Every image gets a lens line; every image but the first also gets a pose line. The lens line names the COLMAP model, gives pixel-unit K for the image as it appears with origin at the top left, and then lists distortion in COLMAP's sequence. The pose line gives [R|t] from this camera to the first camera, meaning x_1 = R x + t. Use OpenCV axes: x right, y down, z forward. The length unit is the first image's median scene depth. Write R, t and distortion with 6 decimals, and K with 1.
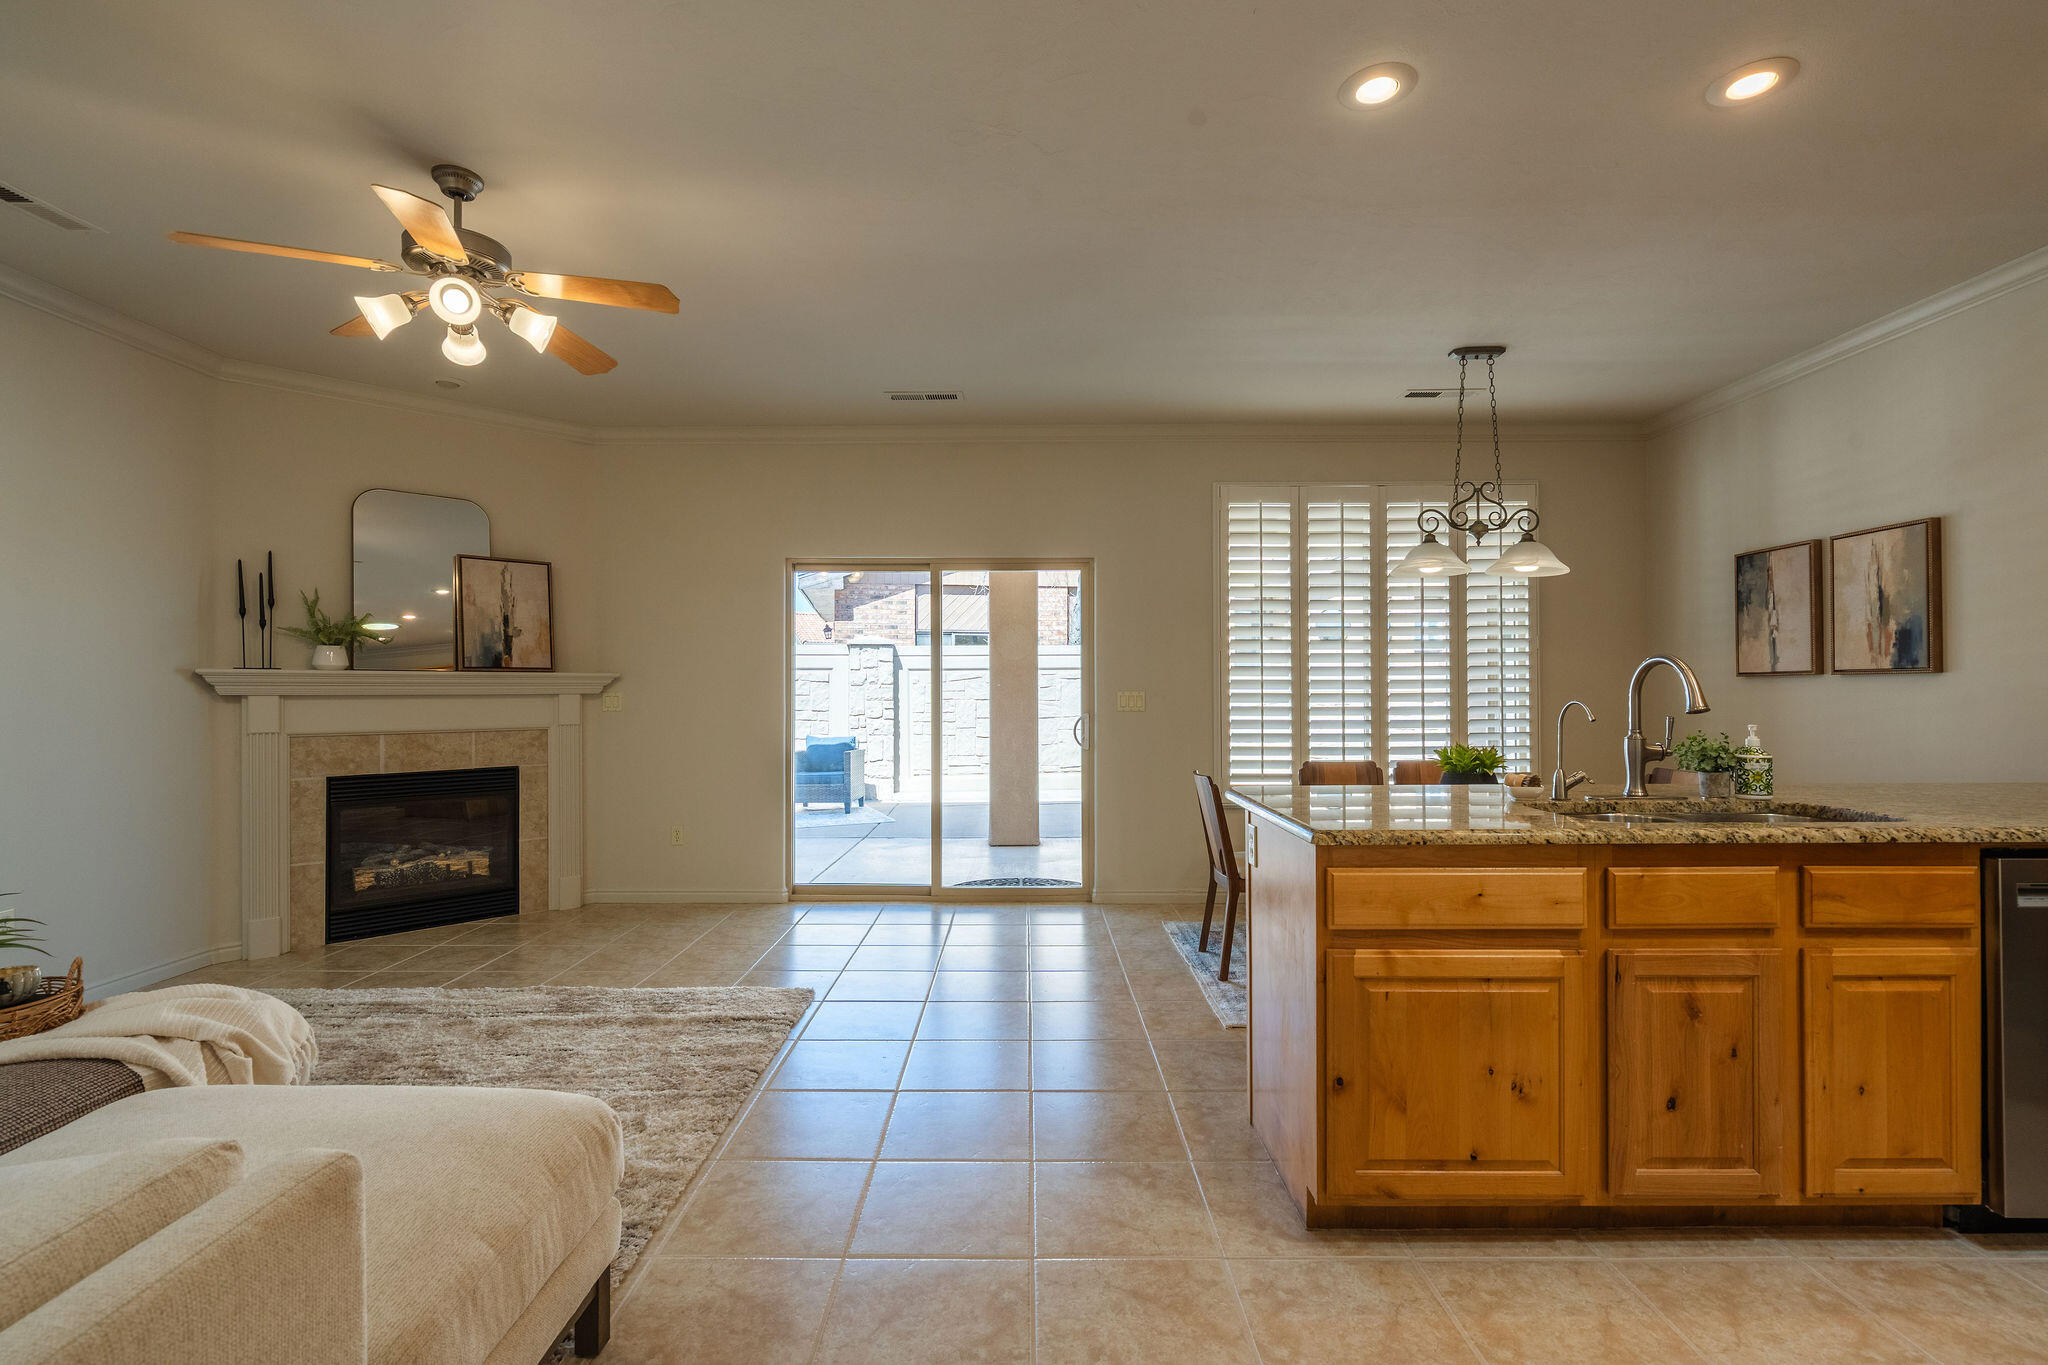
lens RADIAL K [[918.8, 0, 1015.9], [0, 918.8, 679.4], [0, 0, 1]] dist [-0.003417, 0.000791]
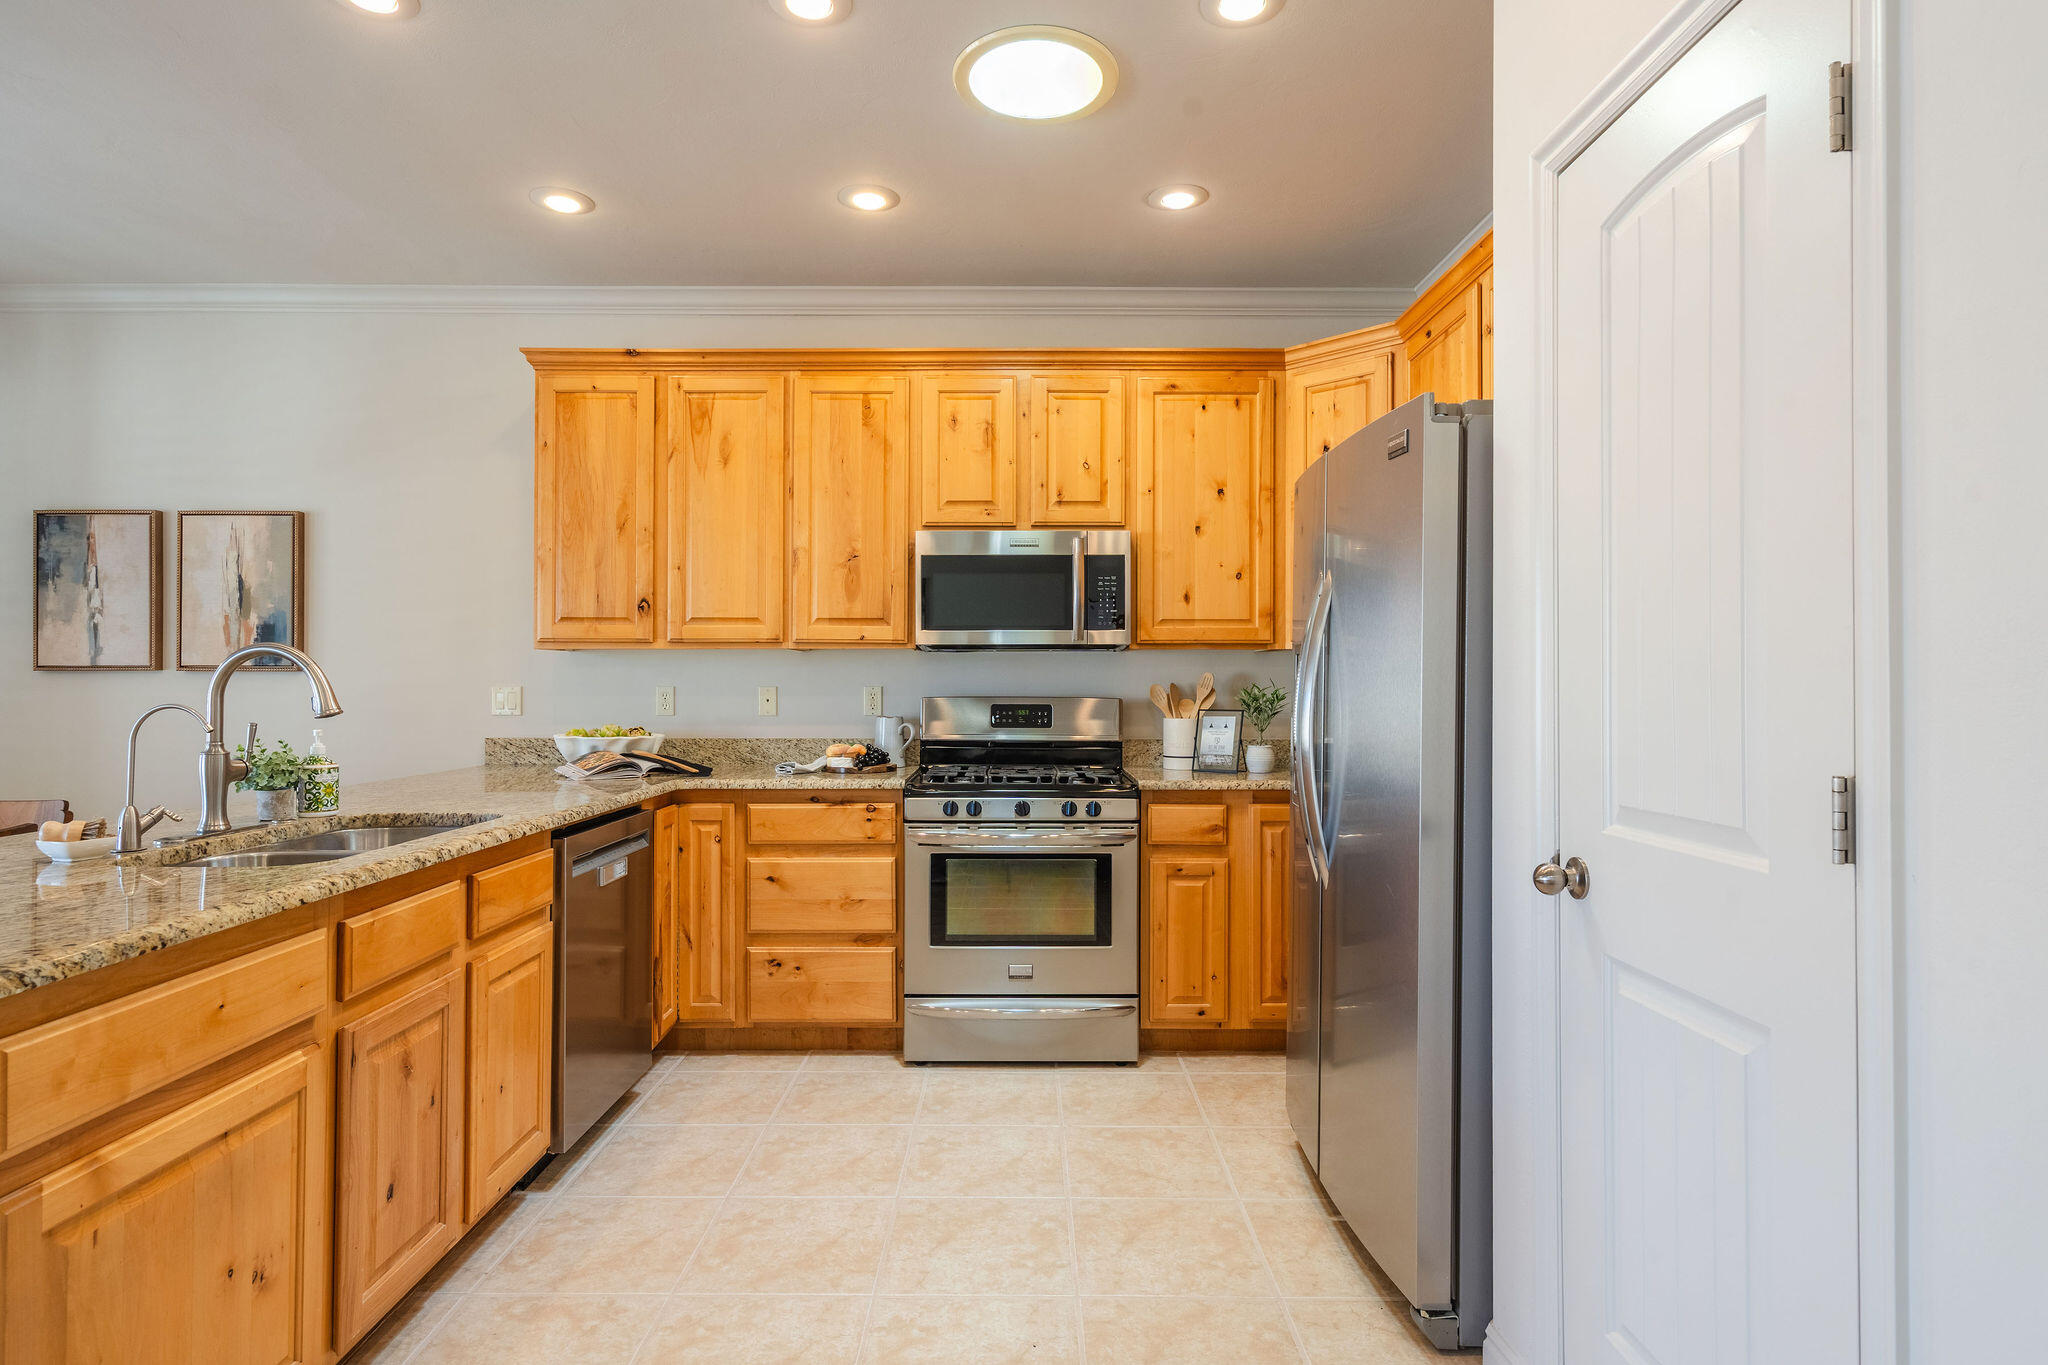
lens RADIAL K [[1064.8, 0, 1023.4], [0, 1064.8, 677.2], [0, 0, 1]] dist [0.001295, 0.001323]
pose [[-0.017435, 0.012366, 0.999772, -0.136622], [-0.013423, 0.999831, -0.012601, 0.002948], [-0.999758, -0.013640, -0.017266, 0.242357]]
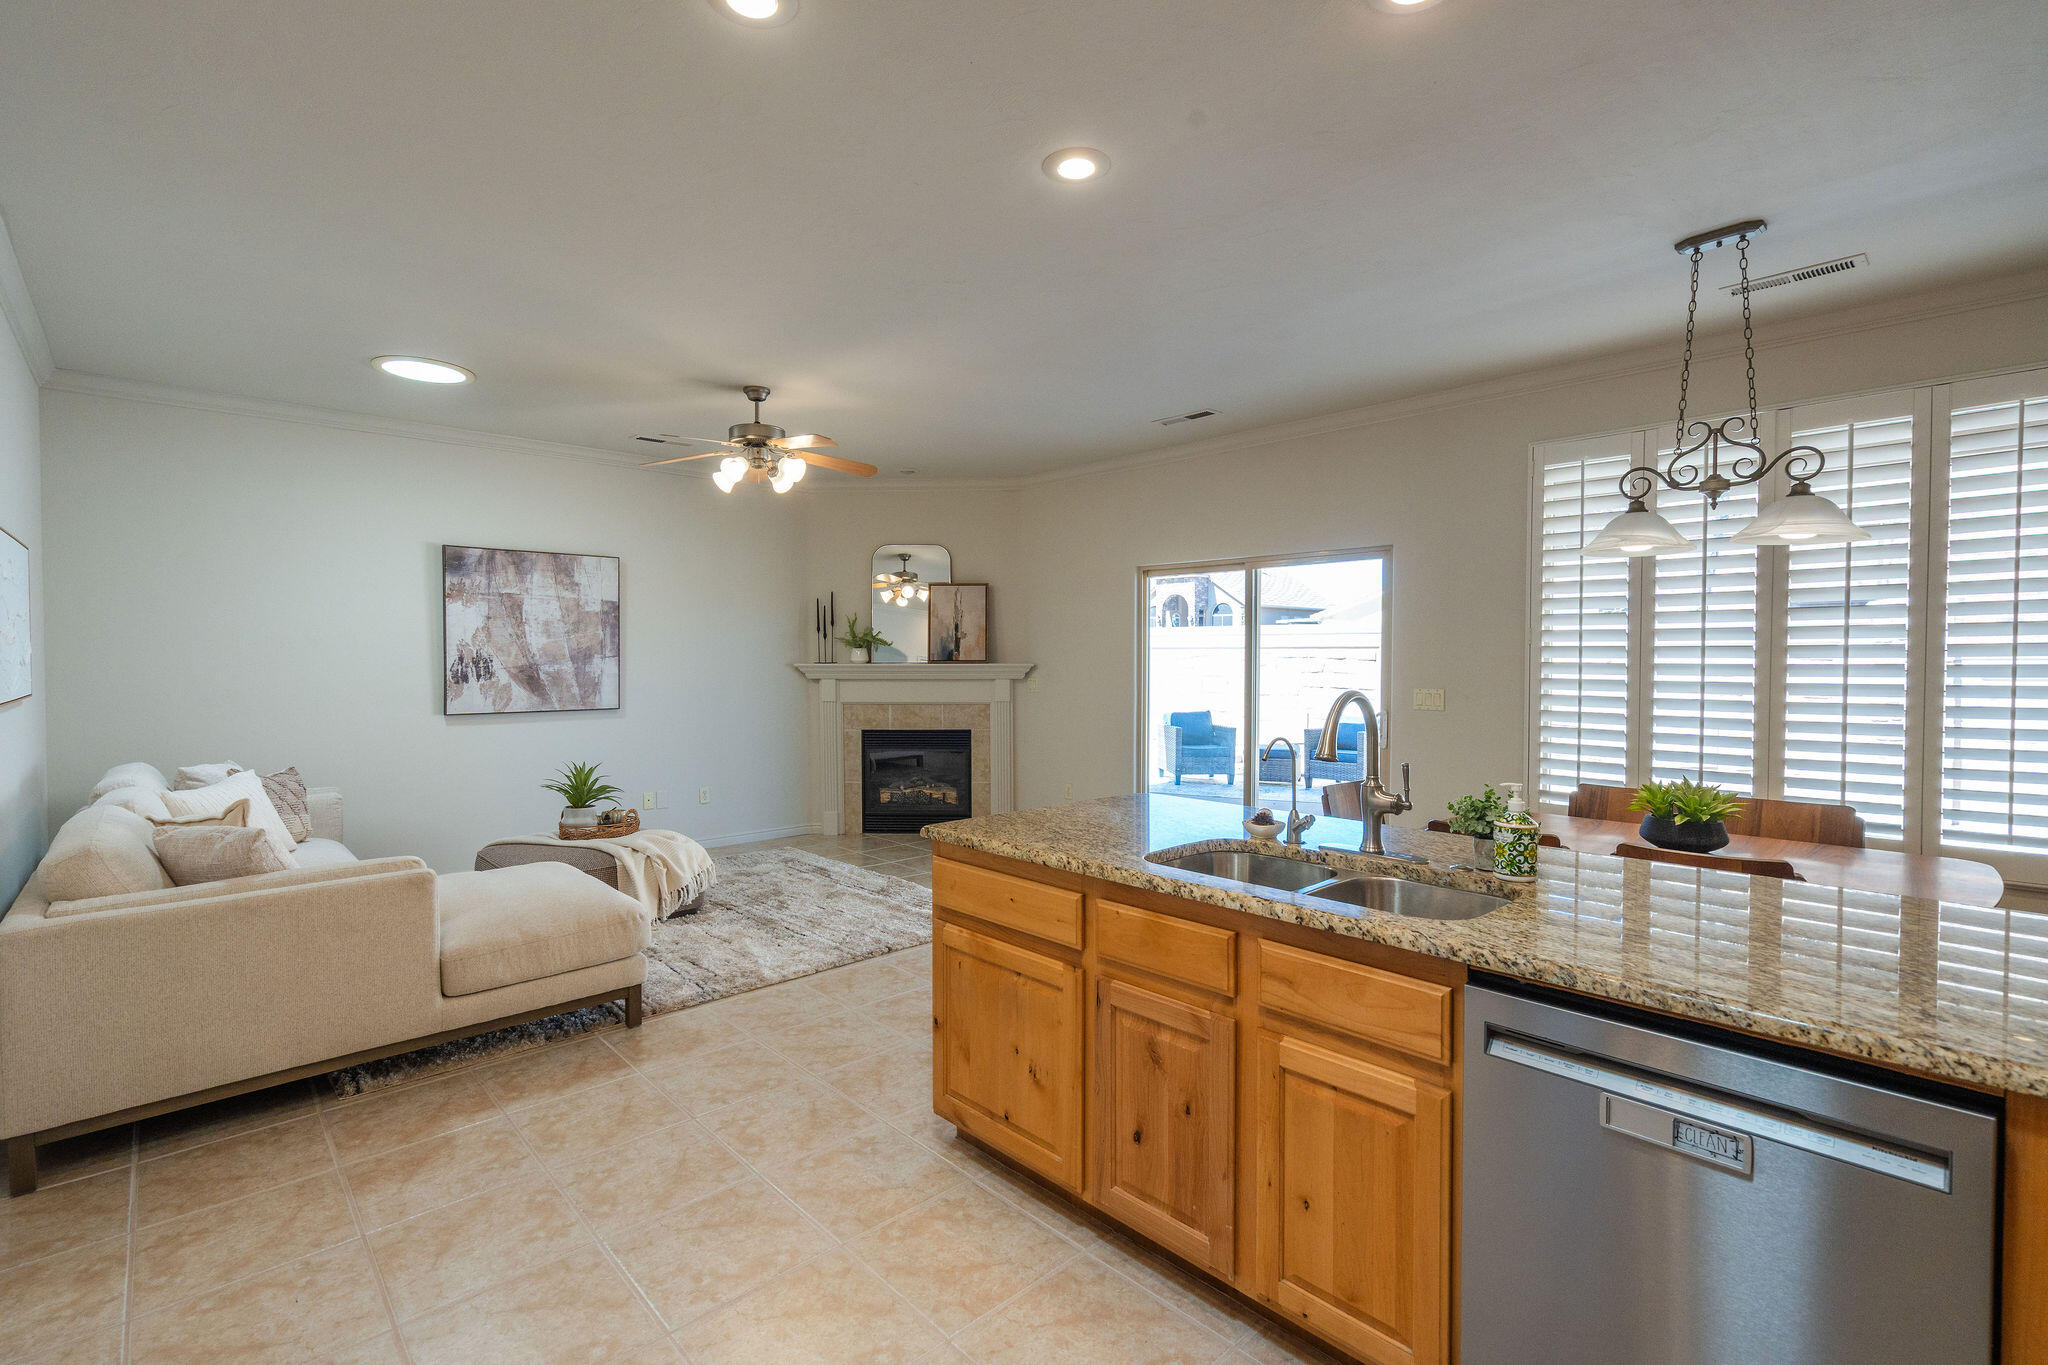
lens RADIAL K [[918.8, 0, 1020.7], [0, 918.8, 680.5], [0, 0, 1]] dist [-0.003417, 0.000791]
pose [[0.689483, 0.022382, -0.723956, 0.722533], [0.007479, 0.999249, 0.038016, -0.046706], [0.724263, -0.031626, 0.688798, 0.113911]]
